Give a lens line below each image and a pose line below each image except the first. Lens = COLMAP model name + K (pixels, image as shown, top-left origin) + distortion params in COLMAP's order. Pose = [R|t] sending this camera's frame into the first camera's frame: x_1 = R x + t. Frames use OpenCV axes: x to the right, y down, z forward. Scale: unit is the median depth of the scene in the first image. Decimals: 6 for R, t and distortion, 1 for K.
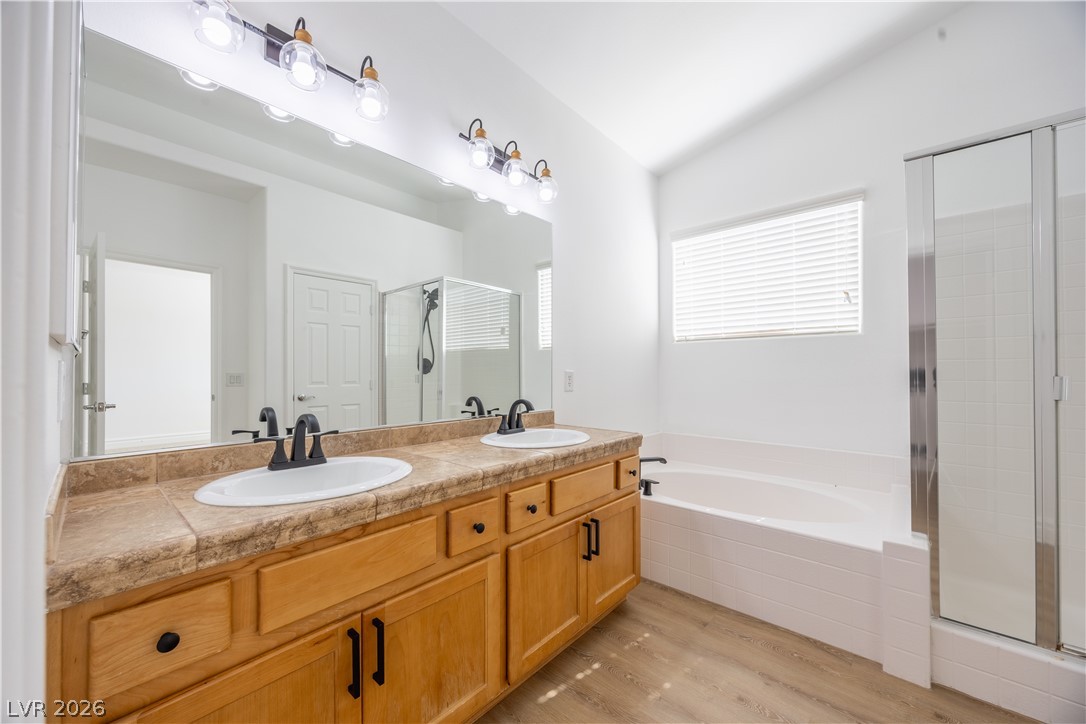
lens RADIAL K [[416.2, 0, 542.9], [0, 416.2, 370.9], [0, 0, 1]] dist [0.000152, -0.000383]
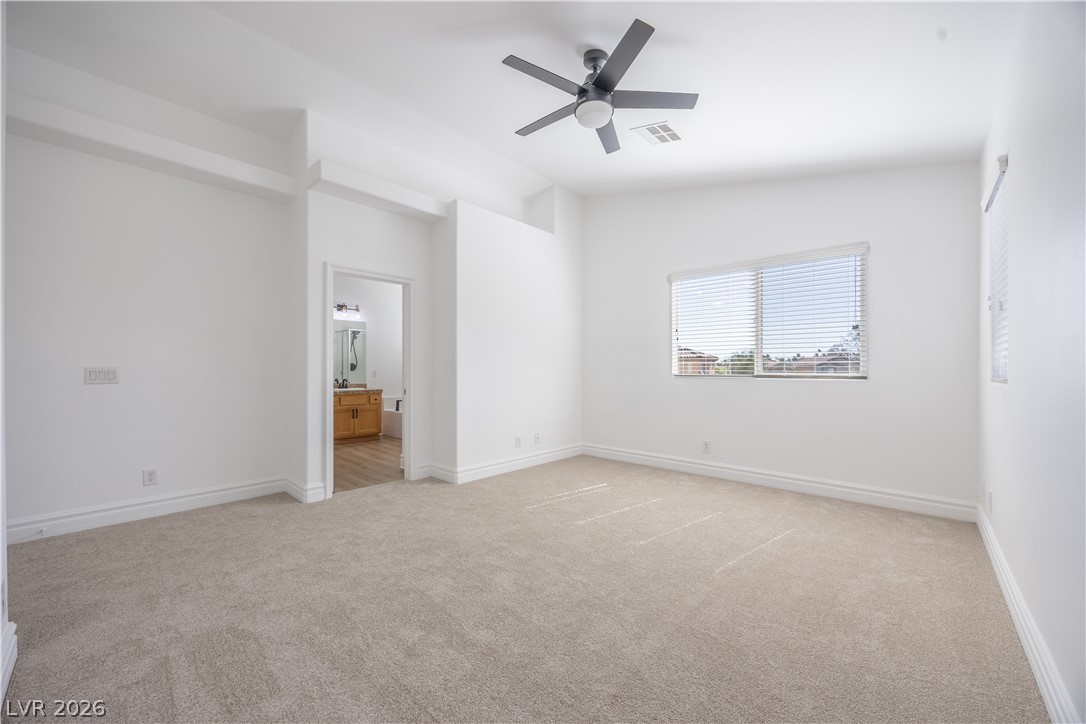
lens RADIAL K [[416.2, 0, 536.7], [0, 416.2, 366.5], [0, 0, 1]] dist [0.000152, -0.000383]
pose [[0.999933, -0.001693, -0.011483, 2.796413], [0.001714, 0.999997, 0.001815, -0.069531], [0.011480, -0.001834, 0.999932, -4.338057]]
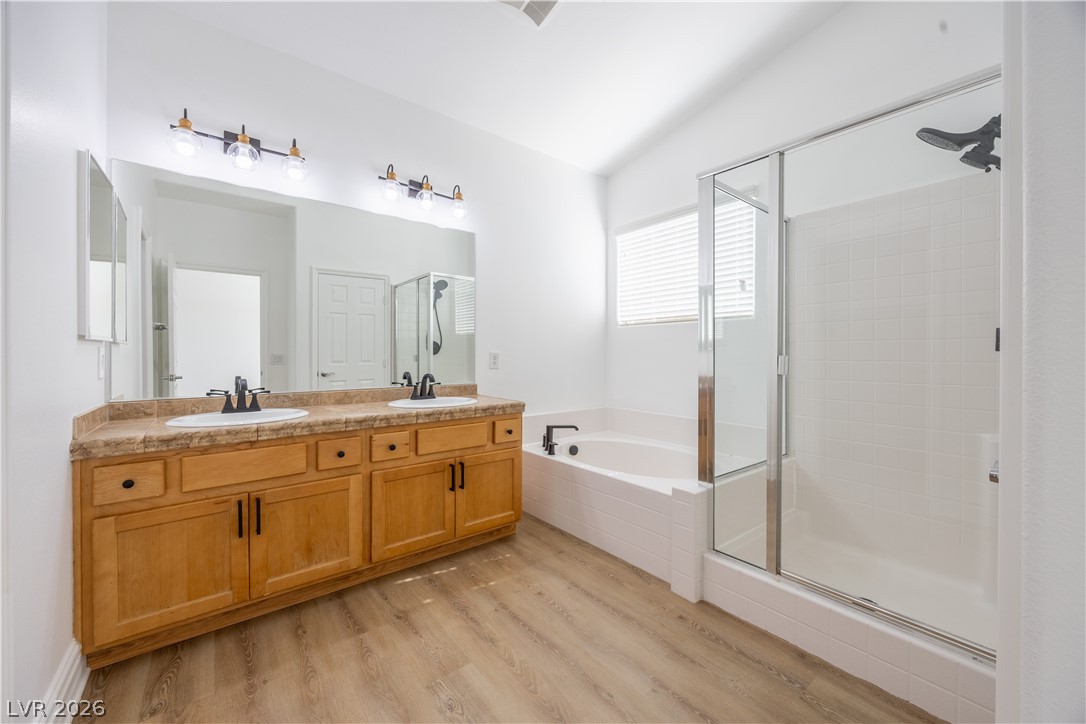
lens RADIAL K [[416.2, 0, 536.4], [0, 416.2, 357.2], [0, 0, 1]] dist [0.000152, -0.000383]
pose [[0.986356, 0.001281, -0.164620, 0.877404], [0.000720, 0.999927, 0.012095, 0.000771], [0.164624, -0.012049, 0.986283, -0.424513]]
